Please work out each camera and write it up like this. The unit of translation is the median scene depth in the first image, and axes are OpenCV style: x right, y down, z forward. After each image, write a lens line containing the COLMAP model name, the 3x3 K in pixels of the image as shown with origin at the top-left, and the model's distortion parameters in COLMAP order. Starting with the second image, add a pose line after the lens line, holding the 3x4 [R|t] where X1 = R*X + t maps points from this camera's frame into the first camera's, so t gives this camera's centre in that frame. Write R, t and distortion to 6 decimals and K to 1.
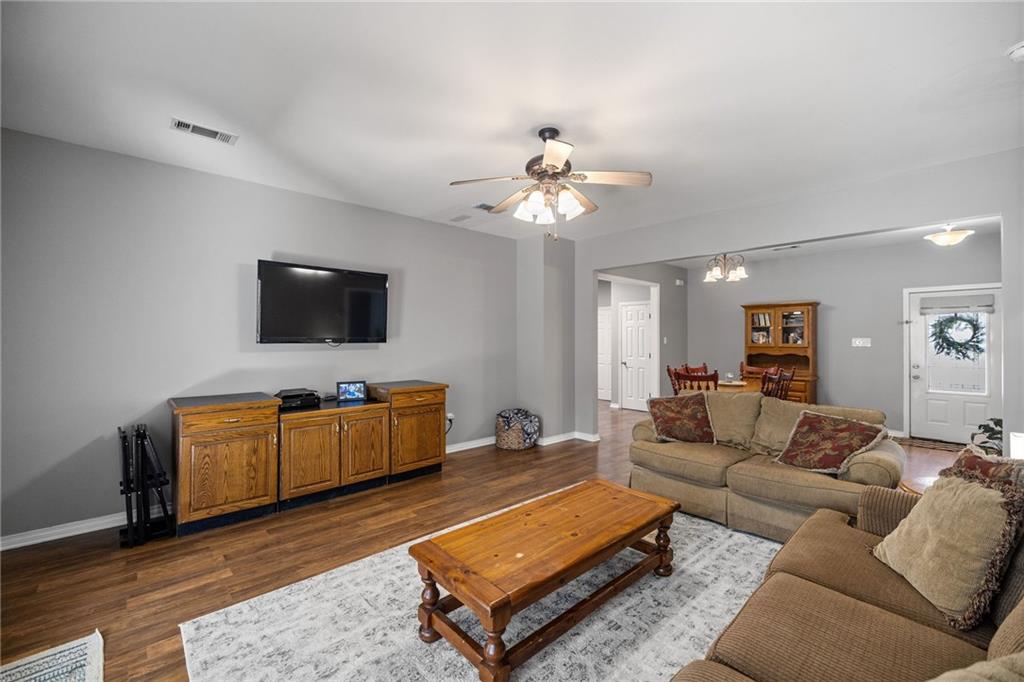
lens RADIAL K [[425.6, 0, 515.9], [0, 425.6, 335.6], [0, 0, 1]] dist [-0.005112, -0.000199]
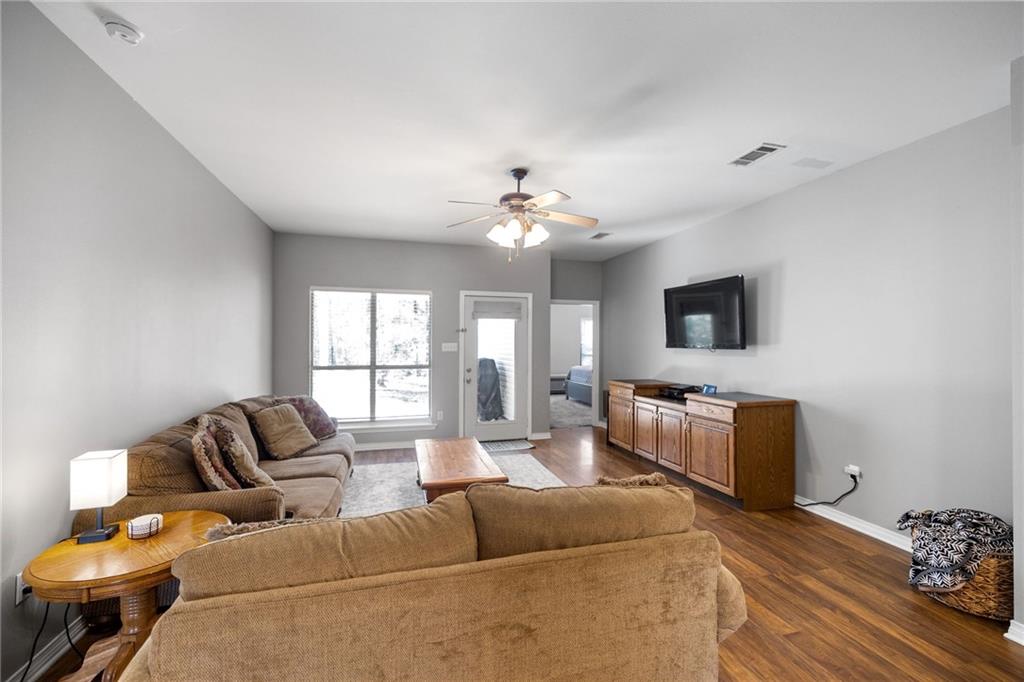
lens RADIAL K [[425.6, 0, 514.6], [0, 425.6, 342.1], [0, 0, 1]] dist [-0.005112, -0.000199]
pose [[-0.451314, -0.002026, -0.892363, 0.905767], [0.003933, 0.999983, -0.004260, 0.002822], [0.892356, -0.005432, -0.451299, 1.207240]]
